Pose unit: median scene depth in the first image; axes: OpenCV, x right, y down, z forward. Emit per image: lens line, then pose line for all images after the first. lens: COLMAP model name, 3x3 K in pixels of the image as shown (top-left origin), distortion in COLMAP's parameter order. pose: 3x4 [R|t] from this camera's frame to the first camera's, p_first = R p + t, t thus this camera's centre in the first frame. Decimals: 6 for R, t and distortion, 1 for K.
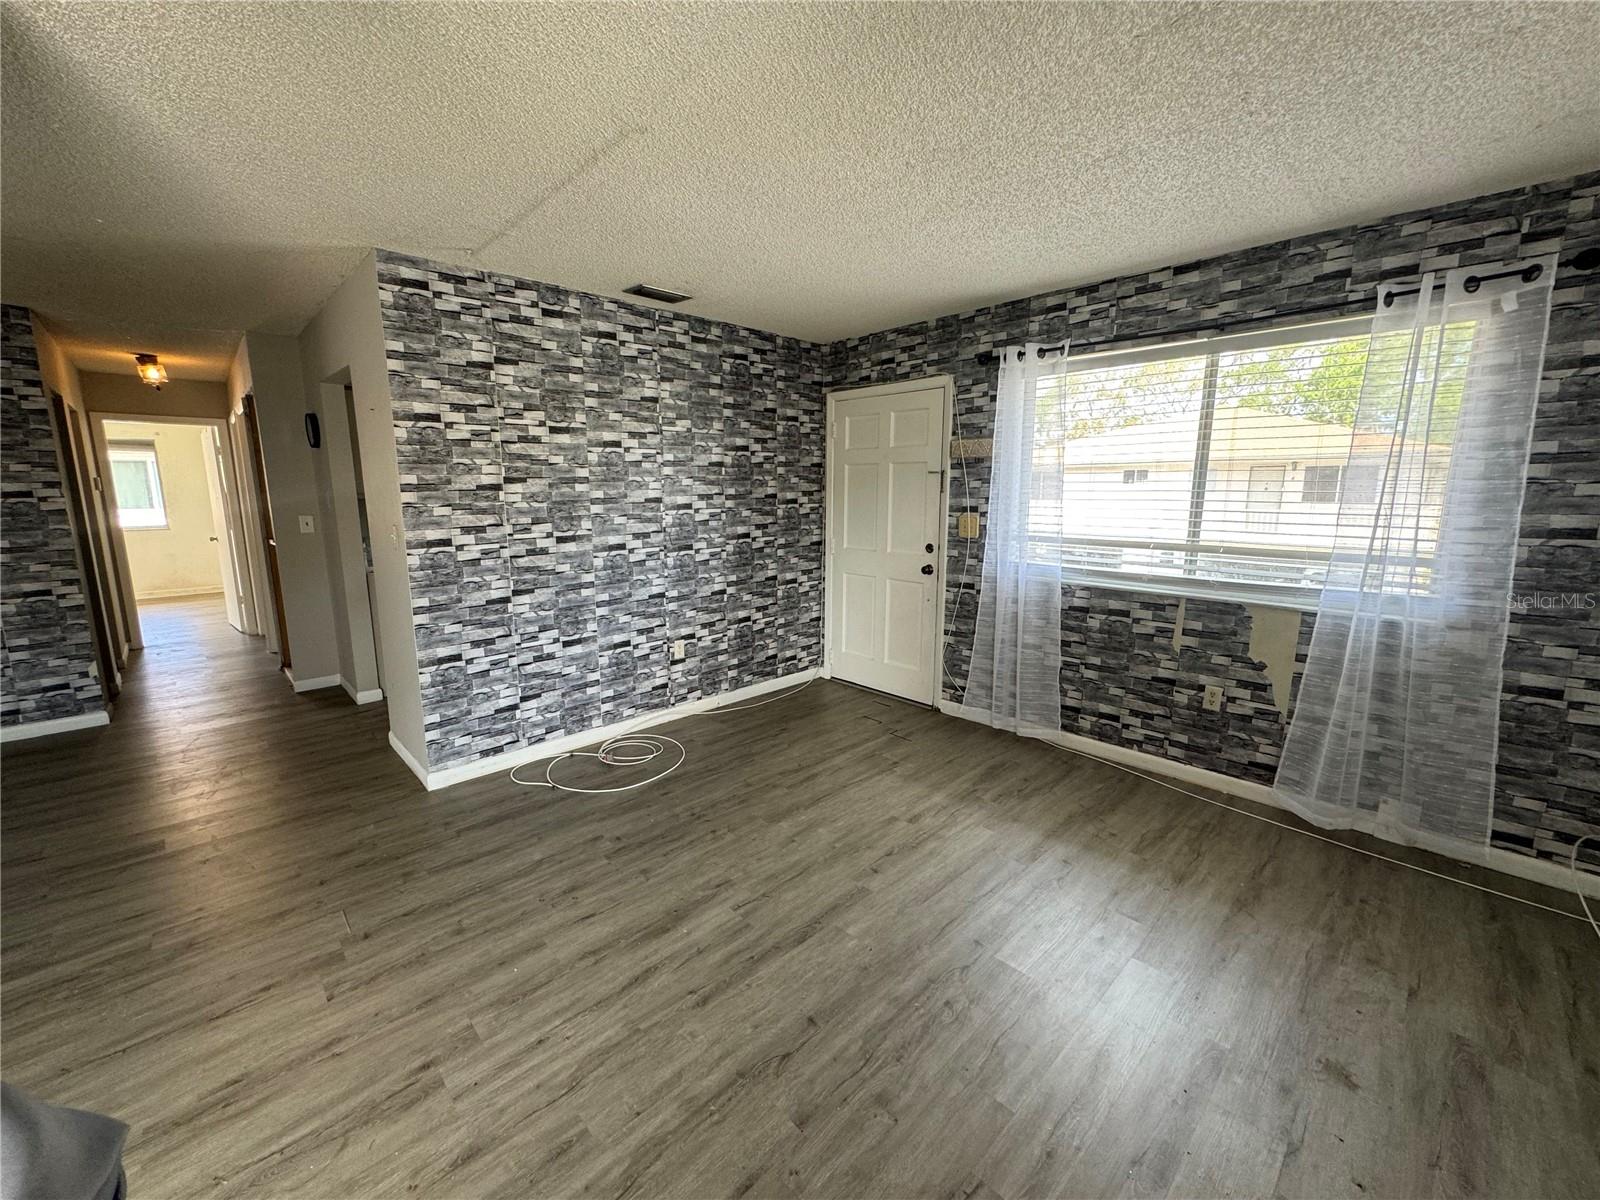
lens RADIAL K [[640.8, 0, 799.4], [0, 640.8, 598.5], [0, 0, 1]] dist [-0.001003, -0.000821]
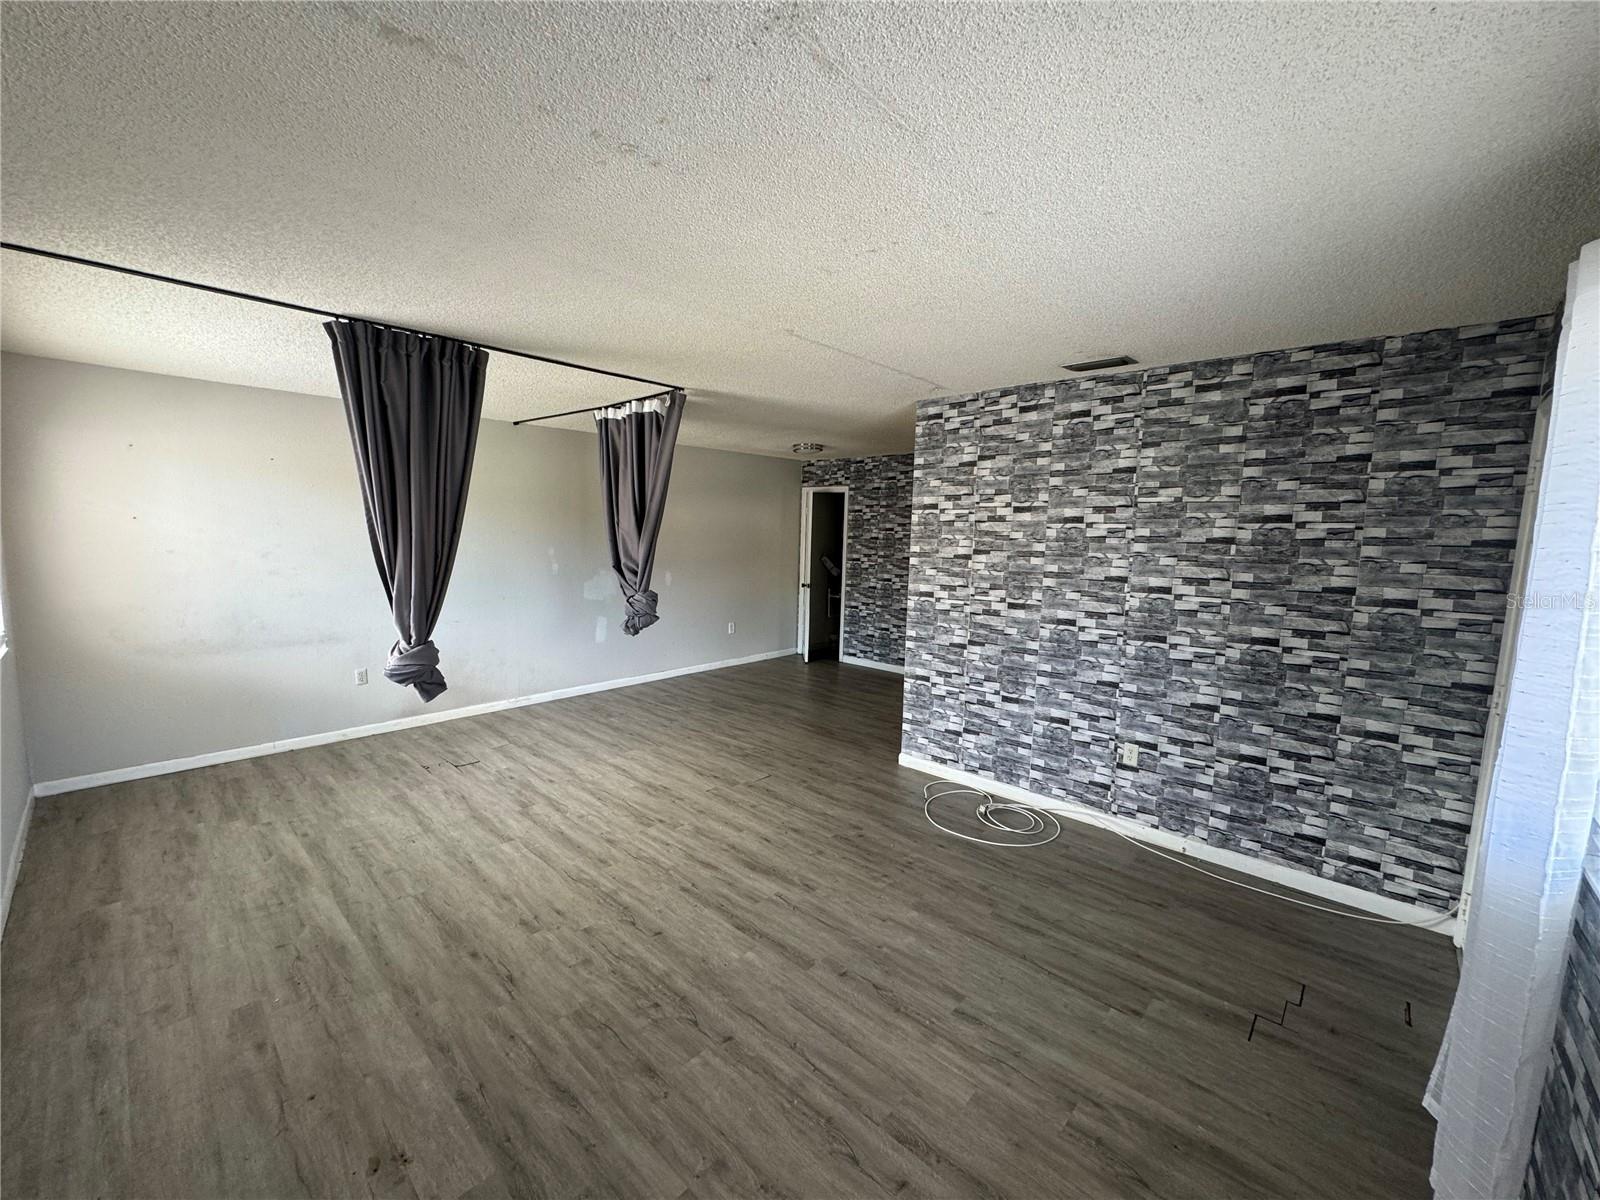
lens RADIAL K [[640.8, 0, 802.1], [0, 640.8, 599.0], [0, 0, 1]] dist [-0.001003, -0.000821]
pose [[0.062814, 0.110860, -0.991849, 0.633936], [-0.194066, 0.976199, 0.096821, -0.125147], [0.978975, 0.186402, 0.082833, 0.486682]]
